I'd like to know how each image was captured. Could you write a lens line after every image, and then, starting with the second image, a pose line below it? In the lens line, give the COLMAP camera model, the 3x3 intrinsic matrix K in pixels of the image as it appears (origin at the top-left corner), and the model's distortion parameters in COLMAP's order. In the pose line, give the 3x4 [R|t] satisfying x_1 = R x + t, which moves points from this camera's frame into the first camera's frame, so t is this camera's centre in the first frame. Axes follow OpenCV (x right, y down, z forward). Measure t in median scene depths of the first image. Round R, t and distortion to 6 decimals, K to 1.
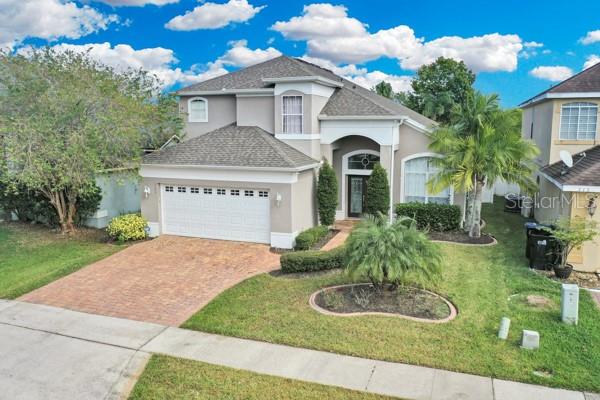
lens RADIAL K [[471.9, 0, 298.9], [0, 471.9, 199.4], [0, 0, 1]] dist [-0.007647, 0.006427]
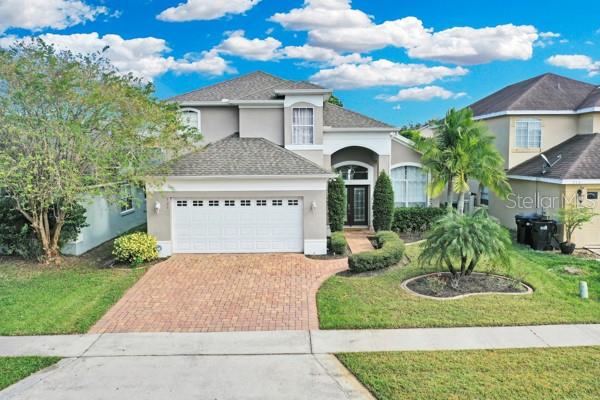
lens RADIAL K [[471.9, 0, 300.0], [0, 471.9, 200.1], [0, 0, 1]] dist [-0.007647, 0.006427]
pose [[0.934766, -0.040168, 0.352986, -0.413518], [0.060780, 0.997020, -0.047500, 0.031960], [-0.350026, 0.065856, 0.934422, 0.056872]]
